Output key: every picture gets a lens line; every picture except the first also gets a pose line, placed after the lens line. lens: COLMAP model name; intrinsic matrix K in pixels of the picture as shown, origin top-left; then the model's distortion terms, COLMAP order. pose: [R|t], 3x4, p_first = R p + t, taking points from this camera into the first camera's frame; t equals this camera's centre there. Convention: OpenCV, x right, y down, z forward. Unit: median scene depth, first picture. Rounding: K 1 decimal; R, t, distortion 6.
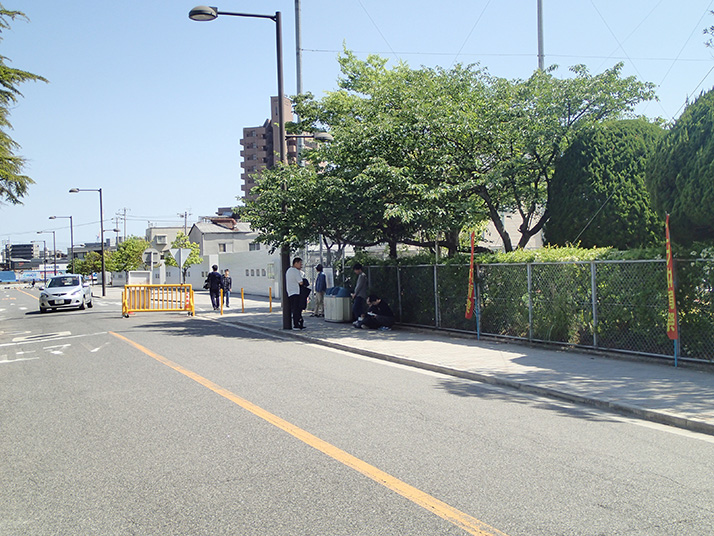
lens RADIAL K [[923.1, 0, 357.8], [0, 923.1, 268.2], [0, 0, 1]] dist [0.009270, 0.000000]
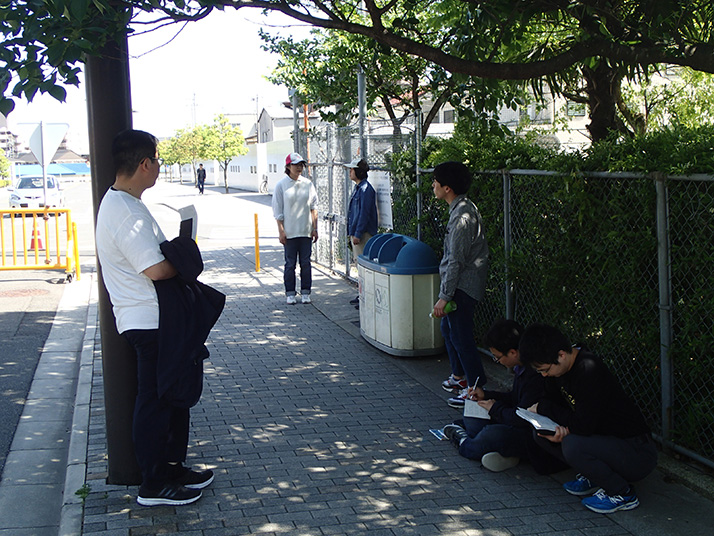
lens RADIAL K [[923.1, 0, 358.6], [0, 923.1, 266.2], [0, 0, 1]] dist [0.009270, 0.000000]
pose [[0.994111, 0.015385, -0.107267, -0.001184], [-0.003018, 0.993417, 0.114515, -0.005120], [0.108323, -0.113517, 0.987613, 0.678924]]
